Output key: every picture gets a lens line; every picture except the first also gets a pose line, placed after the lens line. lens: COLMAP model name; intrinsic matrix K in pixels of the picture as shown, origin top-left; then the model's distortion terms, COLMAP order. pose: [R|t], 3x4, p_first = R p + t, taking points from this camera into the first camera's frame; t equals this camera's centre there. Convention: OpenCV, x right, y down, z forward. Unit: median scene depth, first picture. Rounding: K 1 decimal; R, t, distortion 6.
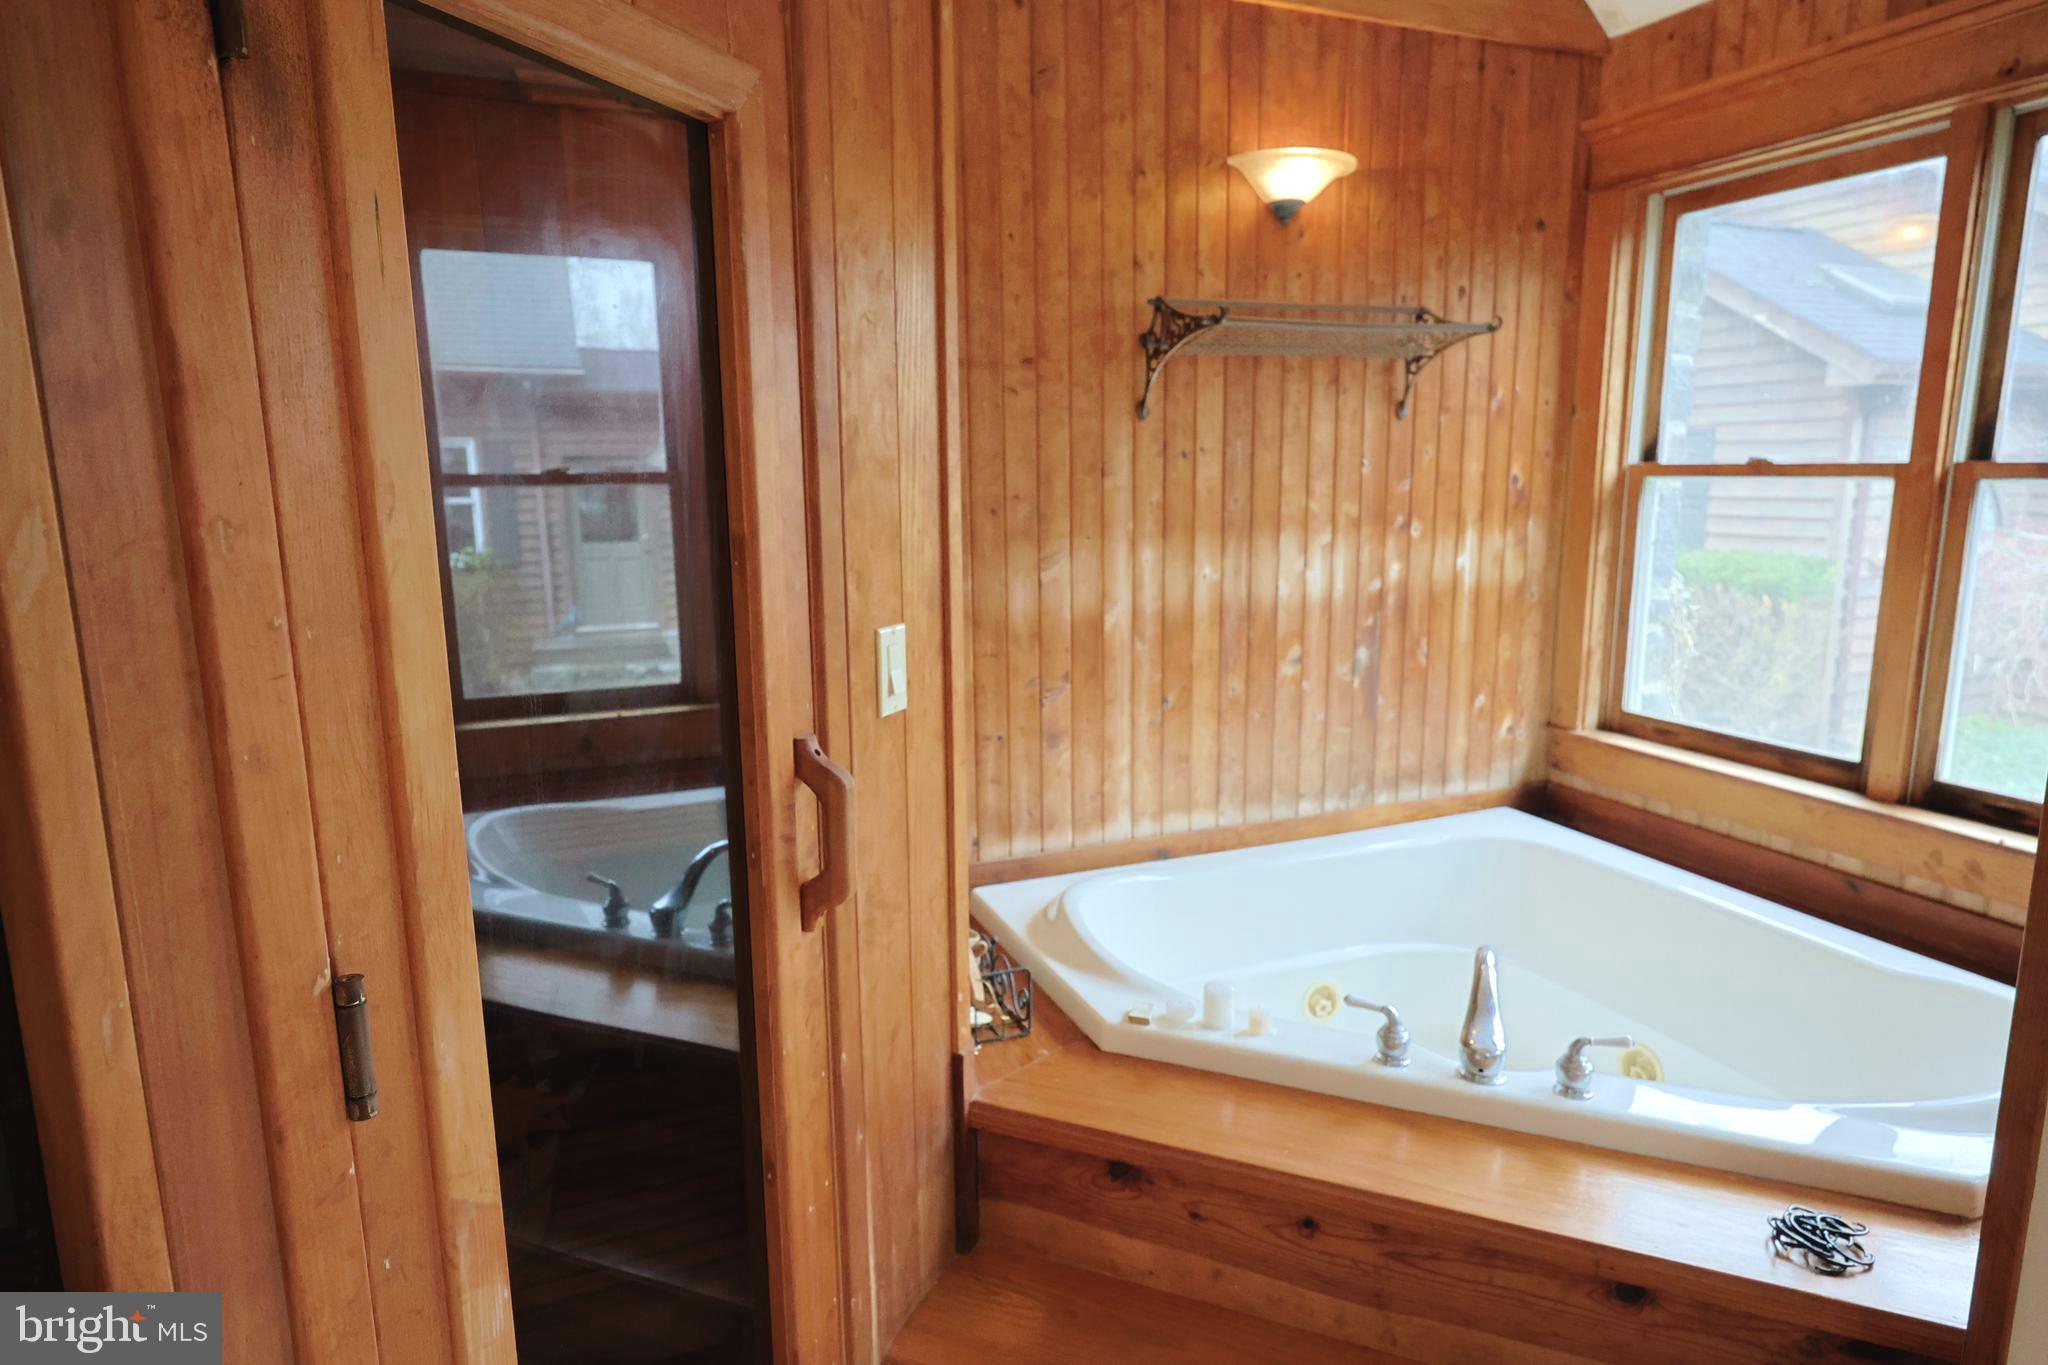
lens RADIAL K [[1178.3, 0, 1024.0], [0, 1178.3, 682.5], [0, 0, 1]] dist [-0.001173, -0.000776]
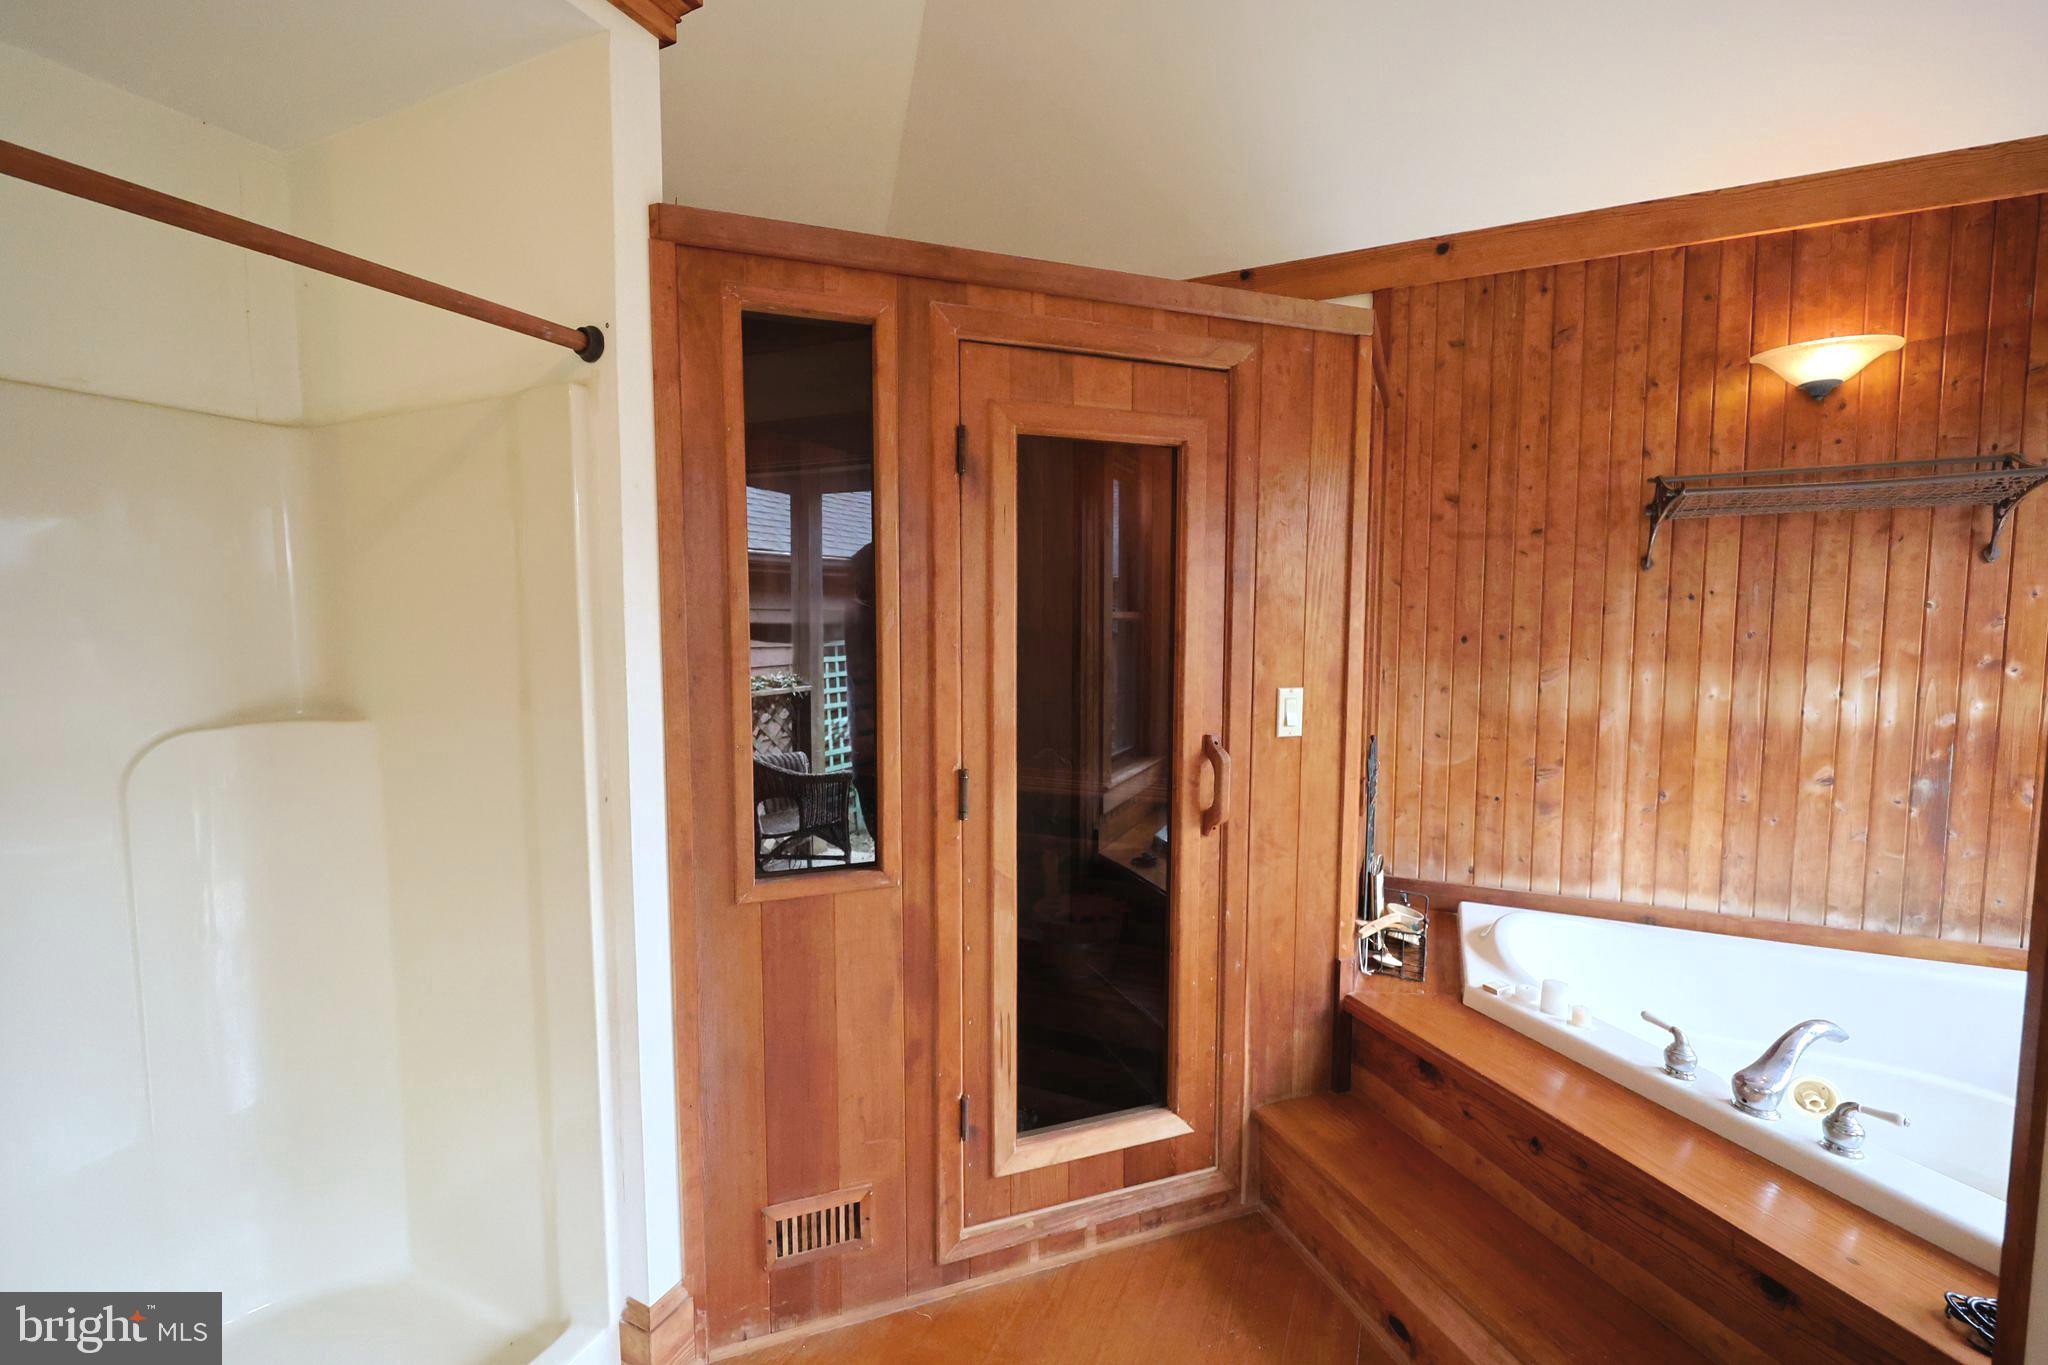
lens RADIAL K [[897.6, 0, 1023.5], [0, 897.6, 688.9], [0, 0, 1]] dist [0.000019, 0.000229]
pose [[0.673355, 0.067136, -0.736265, 0.373701], [-0.141154, 0.989223, -0.038891, 0.039046], [0.725720, 0.130114, 0.675575, -0.137175]]
